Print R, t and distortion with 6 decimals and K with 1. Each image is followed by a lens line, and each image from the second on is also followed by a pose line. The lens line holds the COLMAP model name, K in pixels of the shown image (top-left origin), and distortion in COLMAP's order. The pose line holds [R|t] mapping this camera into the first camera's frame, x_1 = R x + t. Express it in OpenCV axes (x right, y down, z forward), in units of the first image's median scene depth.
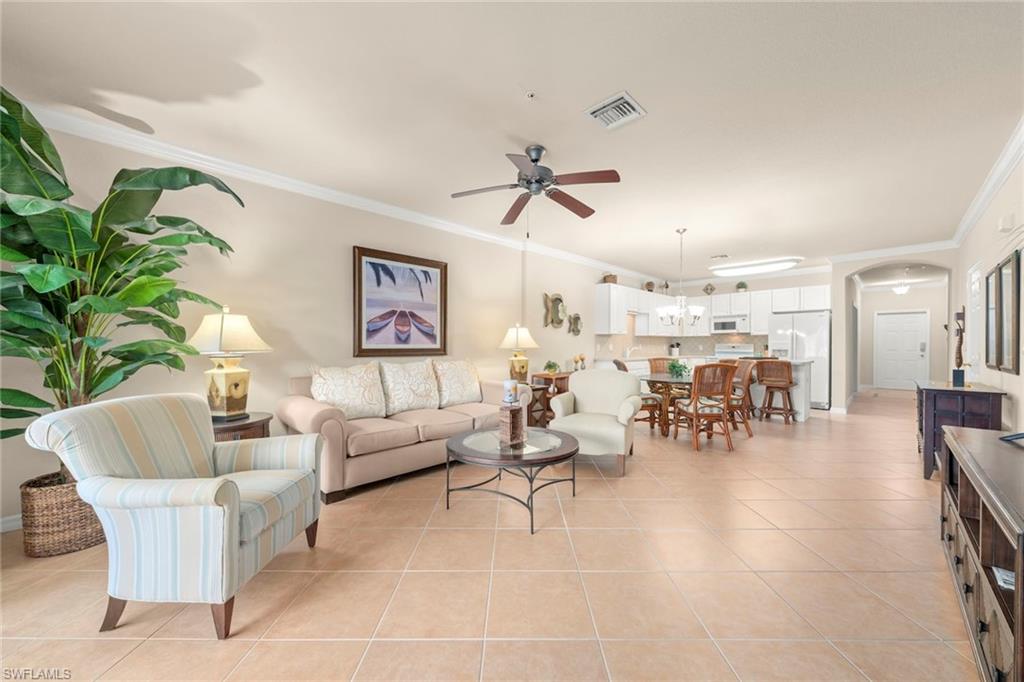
lens RADIAL K [[369.1, 0, 520.9], [0, 369.1, 339.9], [0, 0, 1]] dist [0.000705, -0.000048]
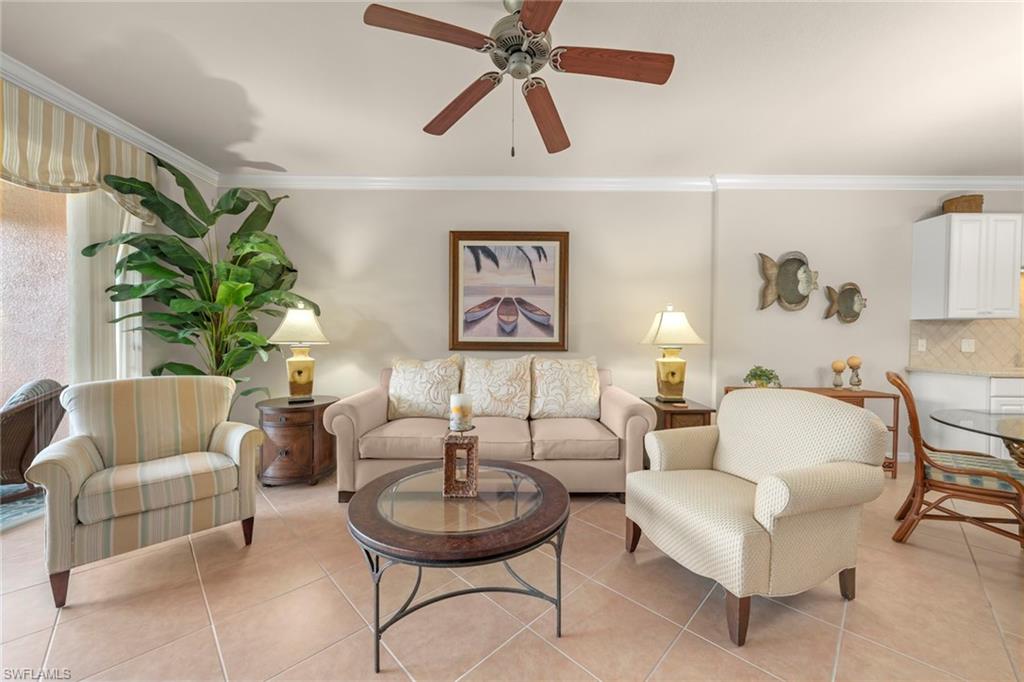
lens RADIAL K [[379.3, 0, 511.8], [0, 379.3, 340.5], [0, 0, 1]] dist [0.001045, 0.000123]
pose [[0.702582, 0.012940, -0.711485, 0.306760], [0.002433, 0.999785, 0.020585, 0.001960], [0.711599, -0.016194, 0.702400, 0.387628]]
